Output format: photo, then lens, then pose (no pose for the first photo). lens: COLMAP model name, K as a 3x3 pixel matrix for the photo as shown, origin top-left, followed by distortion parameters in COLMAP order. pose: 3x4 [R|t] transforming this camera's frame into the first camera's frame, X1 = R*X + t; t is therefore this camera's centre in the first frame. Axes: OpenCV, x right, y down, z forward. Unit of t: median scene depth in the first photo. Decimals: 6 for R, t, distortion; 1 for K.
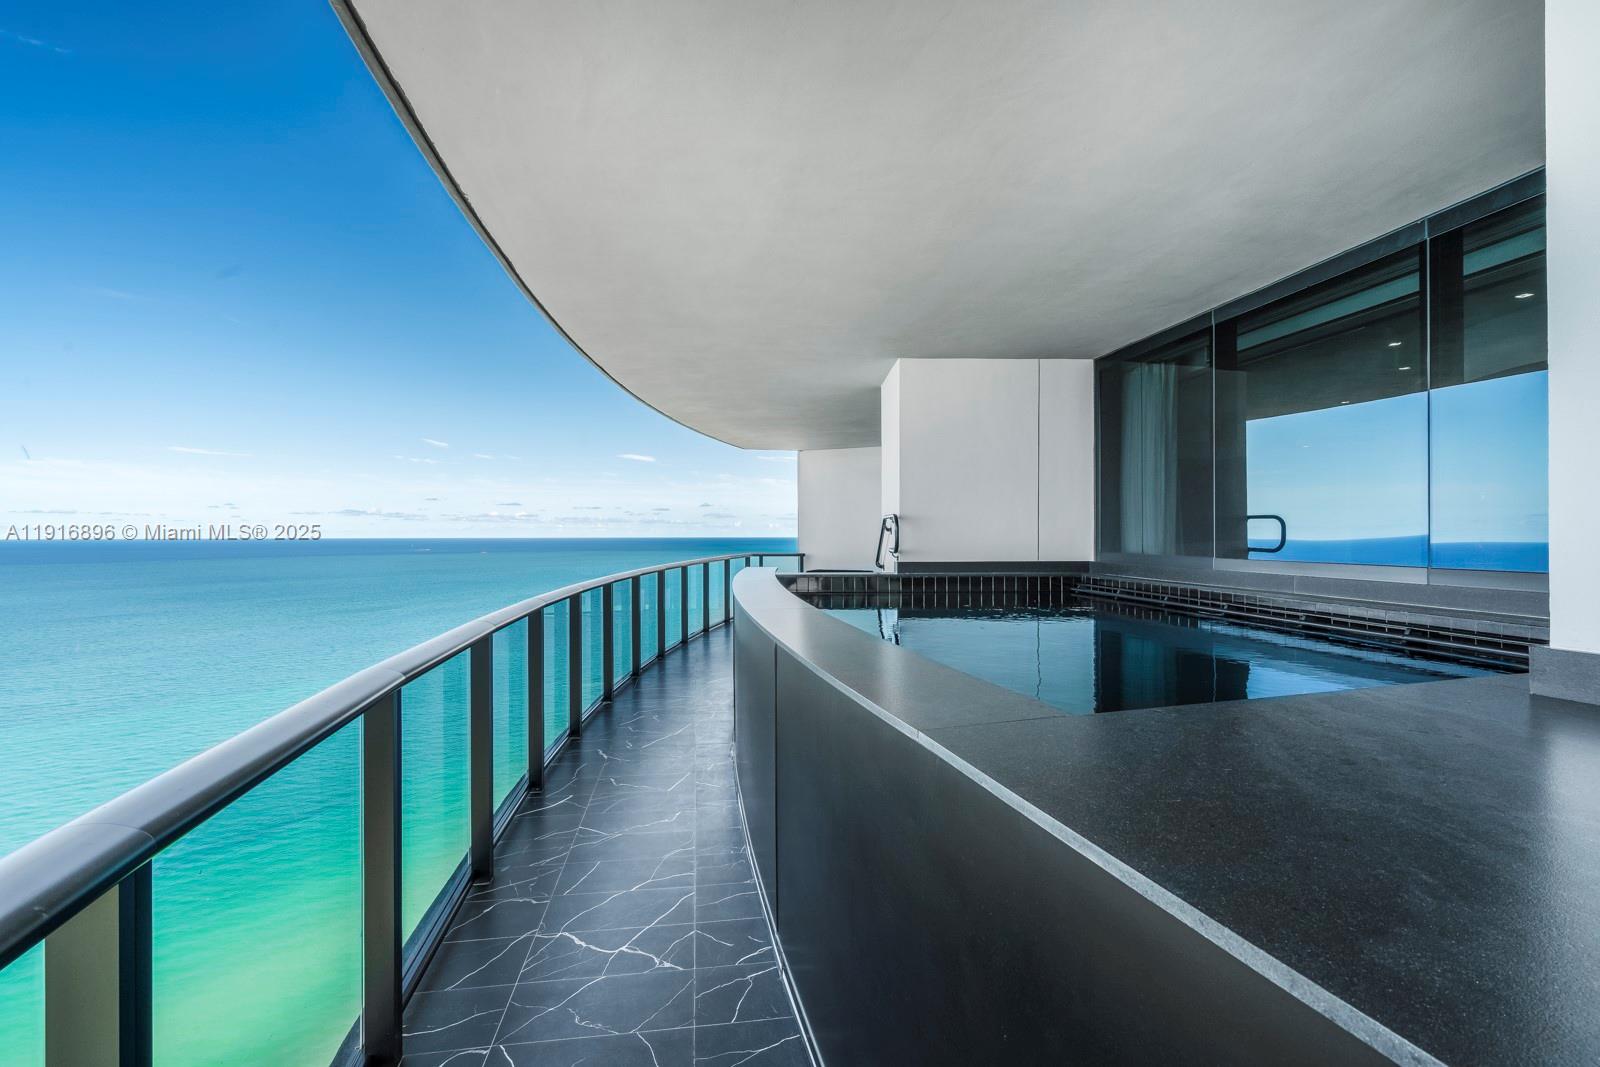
lens RADIAL K [[727.2, 0, 798.2], [0, 727.2, 538.9], [0, 0, 1]] dist [0.002134, 0.000174]
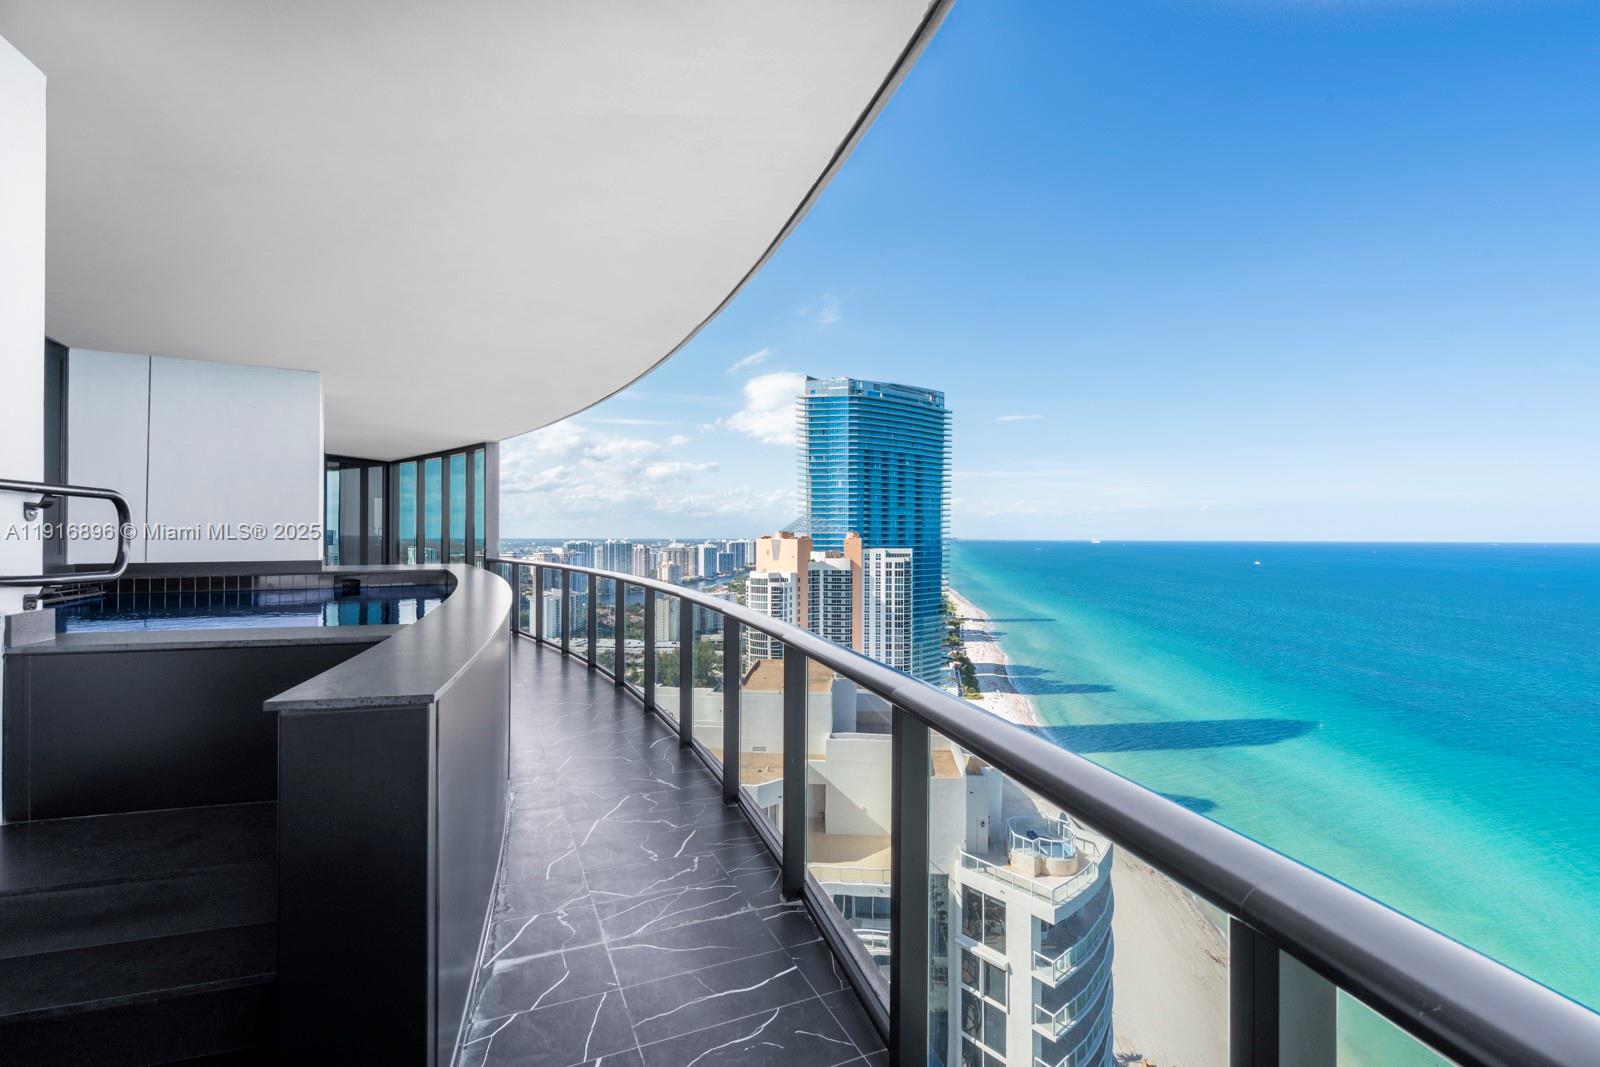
lens RADIAL K [[727.2, 0, 802.0], [0, 727.2, 540.5], [0, 0, 1]] dist [0.002134, 0.000174]
pose [[-0.962741, -0.007169, -0.270330, -0.190908], [-0.005248, 0.999956, -0.007827, 0.001285], [0.270375, -0.006116, -0.962736, 1.974322]]
